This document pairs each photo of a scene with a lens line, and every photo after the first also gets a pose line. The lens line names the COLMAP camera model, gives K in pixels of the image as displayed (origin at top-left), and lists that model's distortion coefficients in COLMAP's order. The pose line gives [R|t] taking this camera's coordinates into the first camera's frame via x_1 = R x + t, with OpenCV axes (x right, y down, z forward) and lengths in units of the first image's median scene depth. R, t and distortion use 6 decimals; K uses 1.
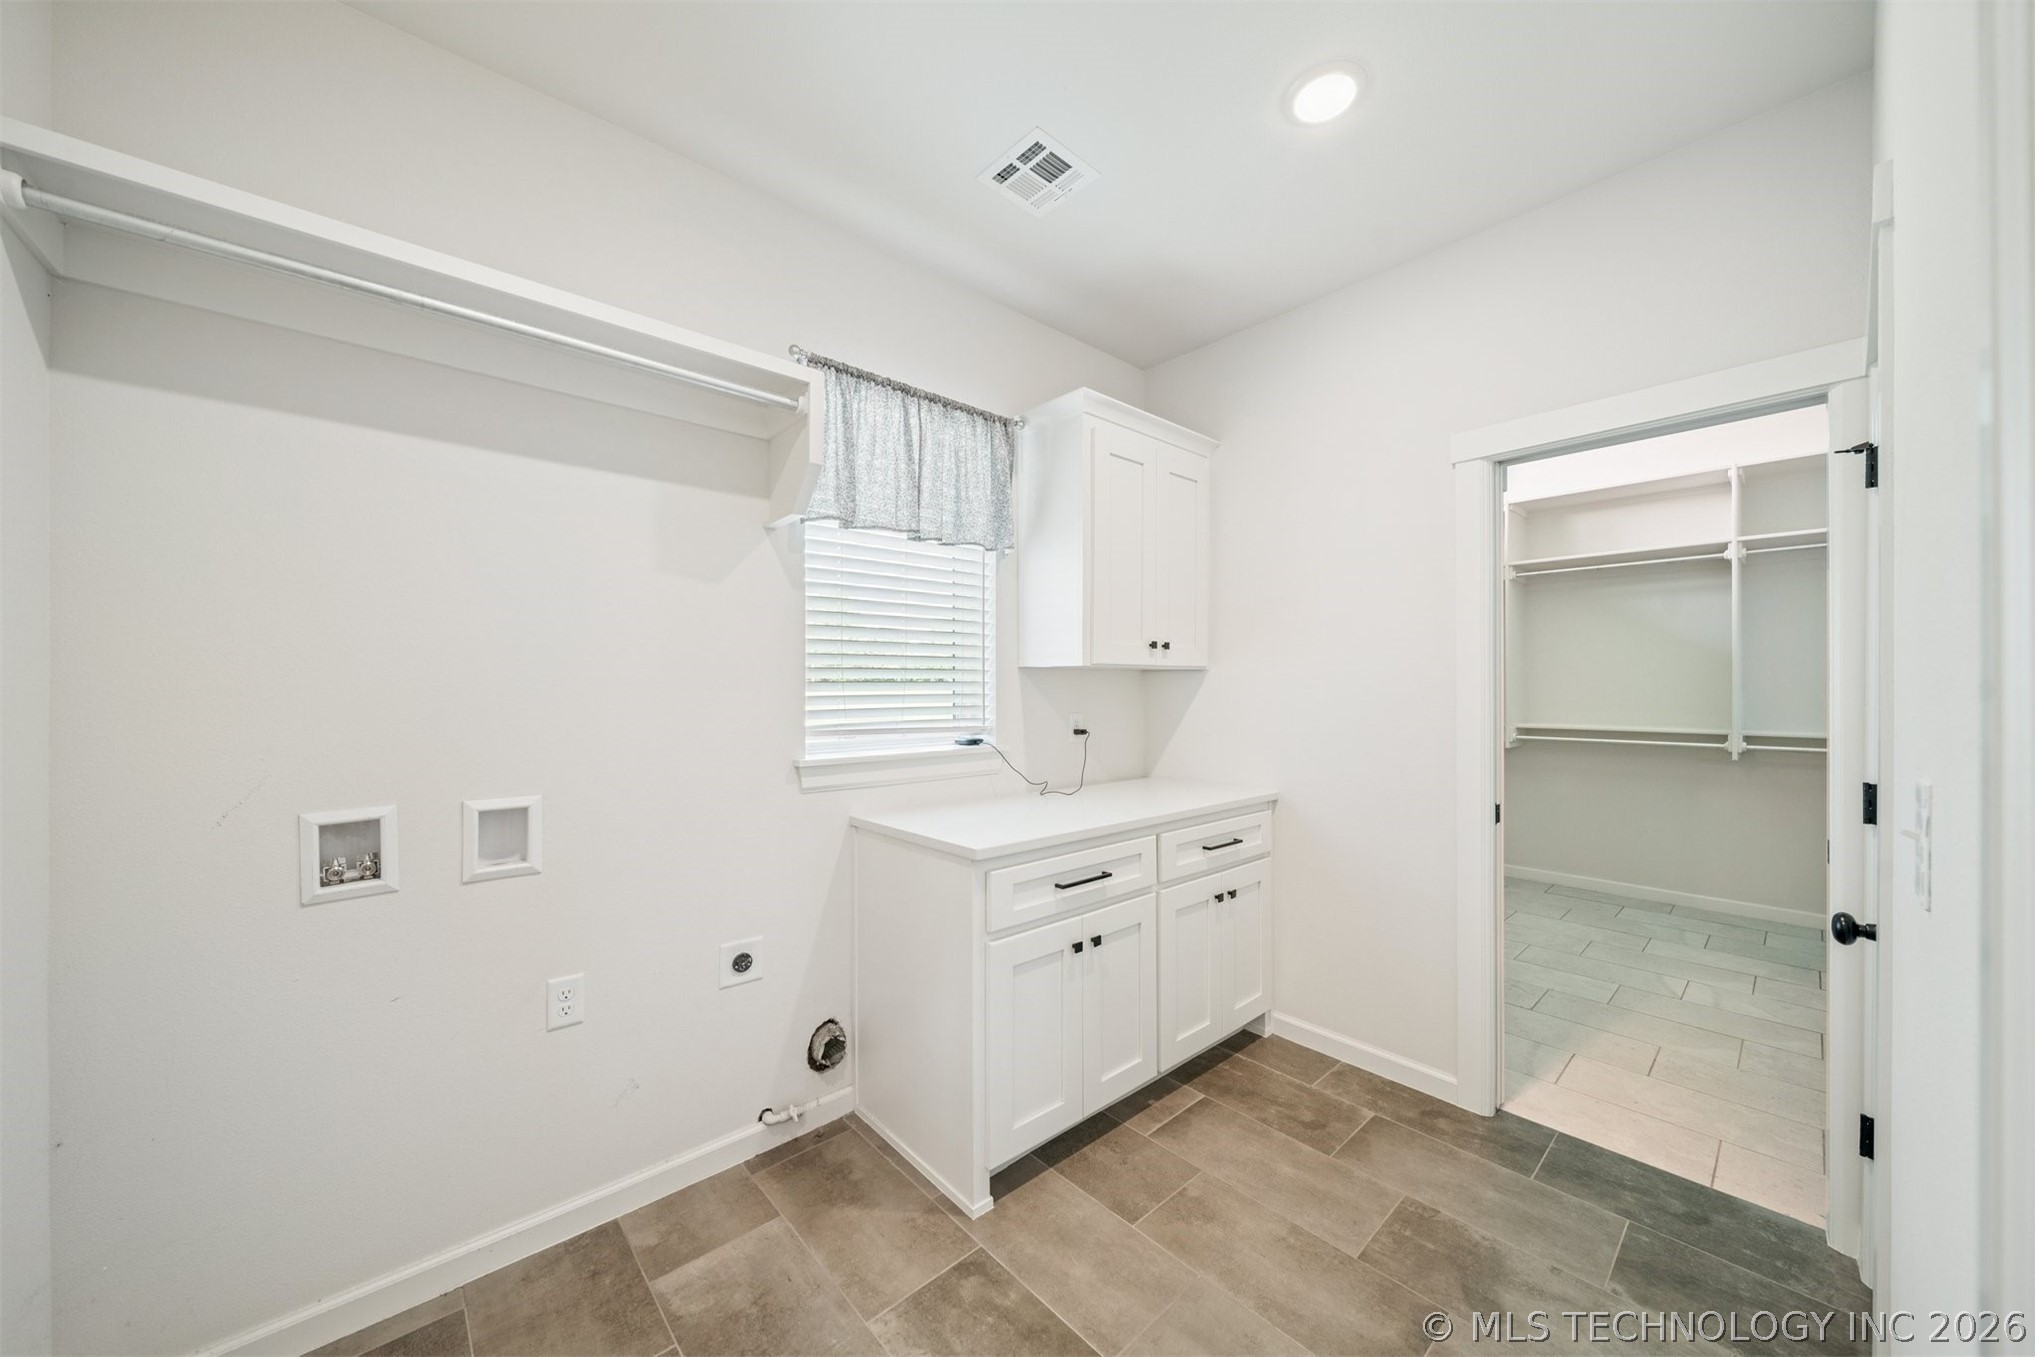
lens RADIAL K [[726.5, 0, 1017.4], [0, 726.5, 688.9], [0, 0, 1]] dist [0.007326, -0.000006]
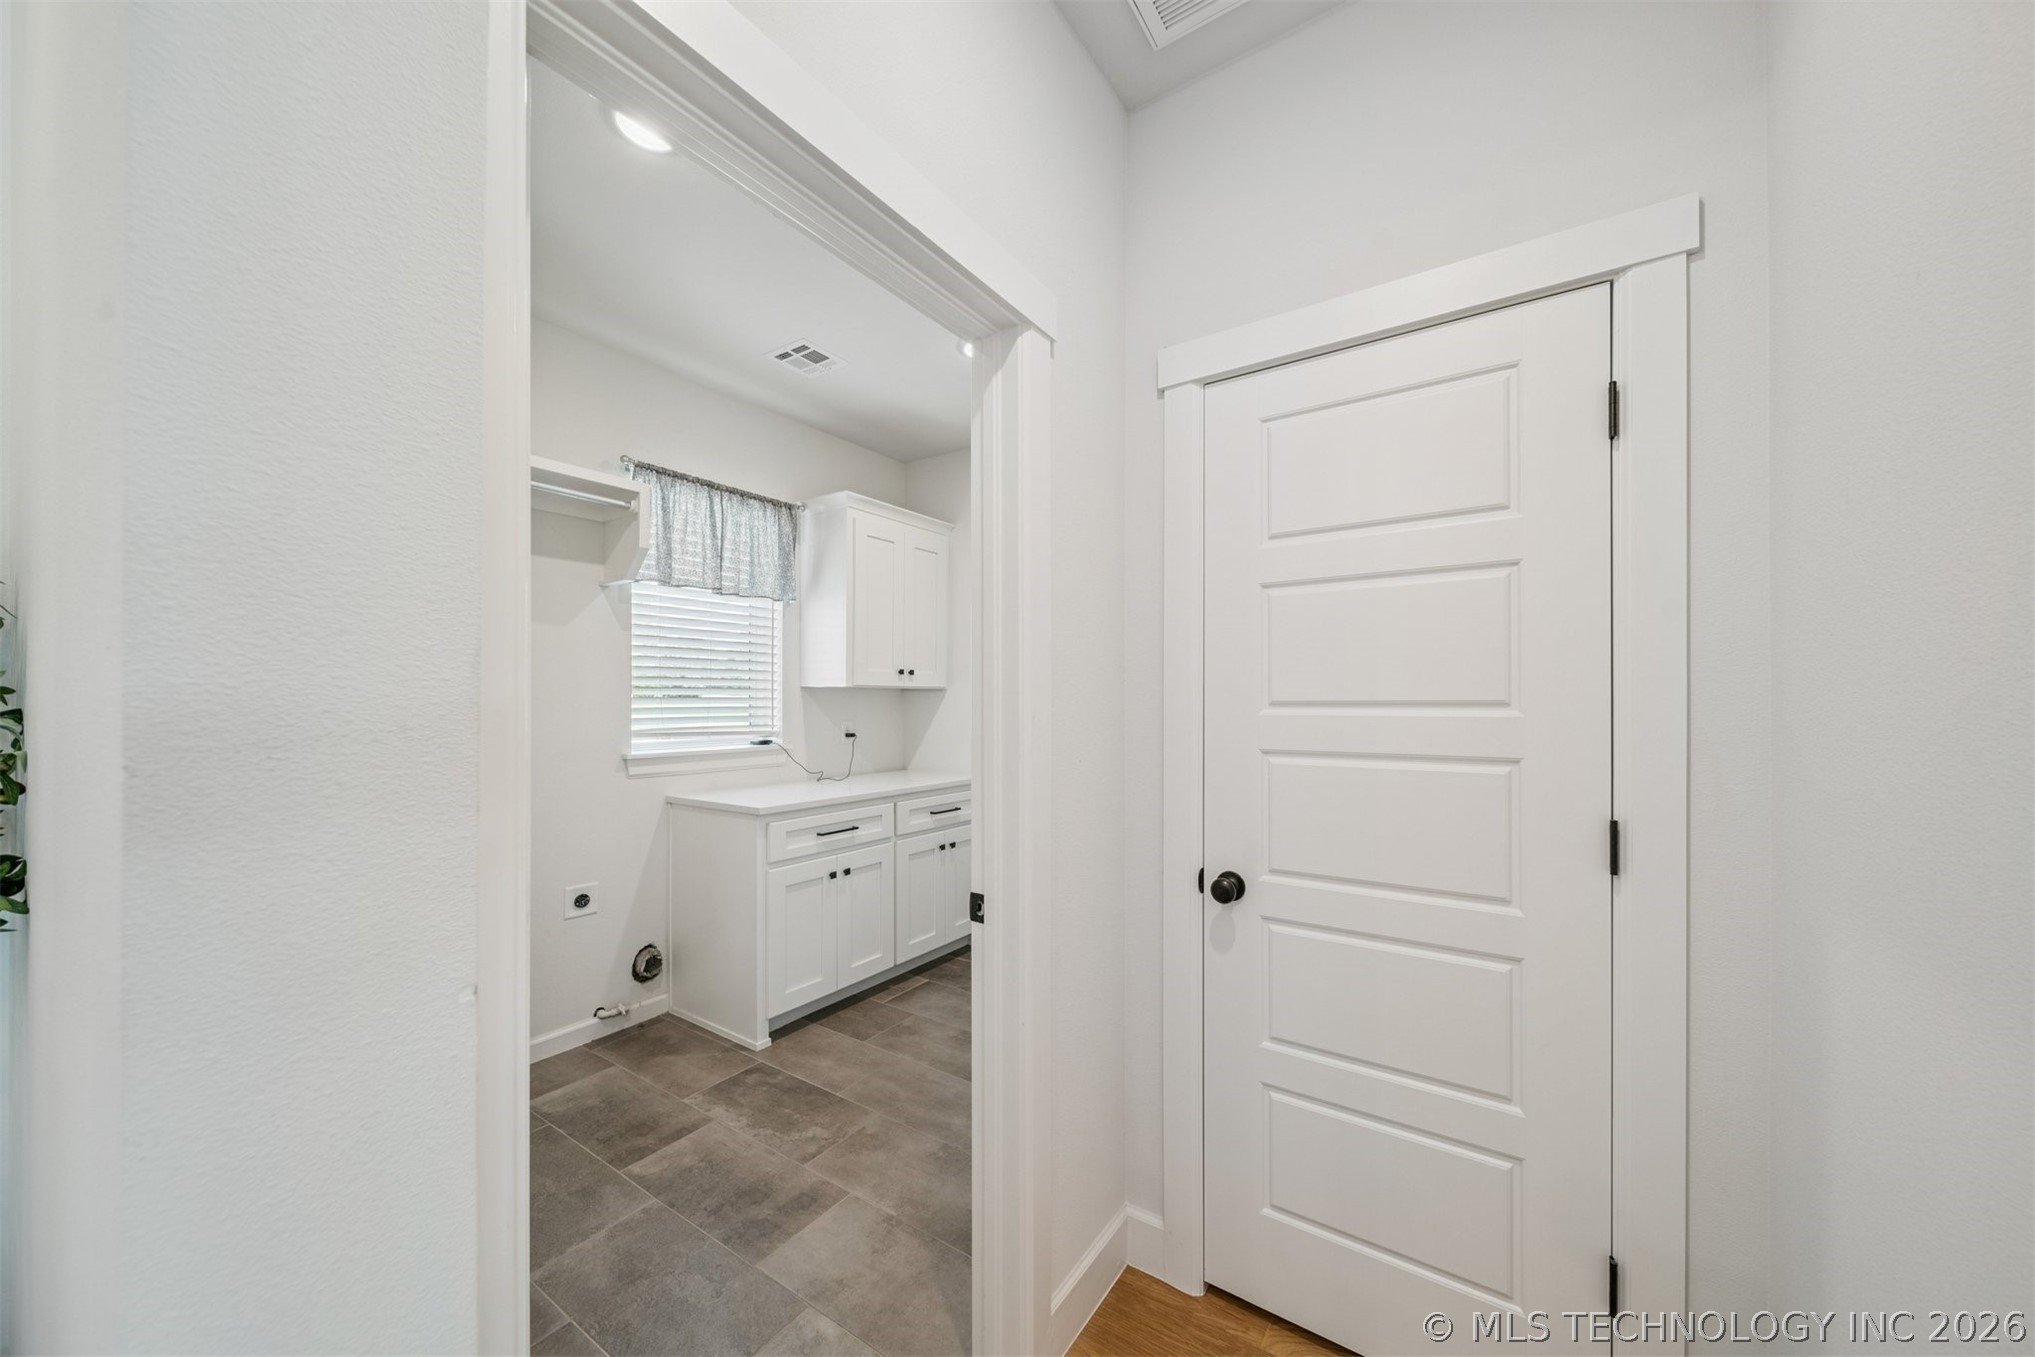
lens RADIAL K [[726.5, 0, 1021.2], [0, 726.5, 702.6], [0, 0, 1]] dist [0.007326, -0.000006]
pose [[0.968766, 0.003037, 0.247960, 0.079971], [-0.003013, 0.999995, -0.000476, -0.001475], [-0.247960, -0.000286, 0.968770, -0.513207]]
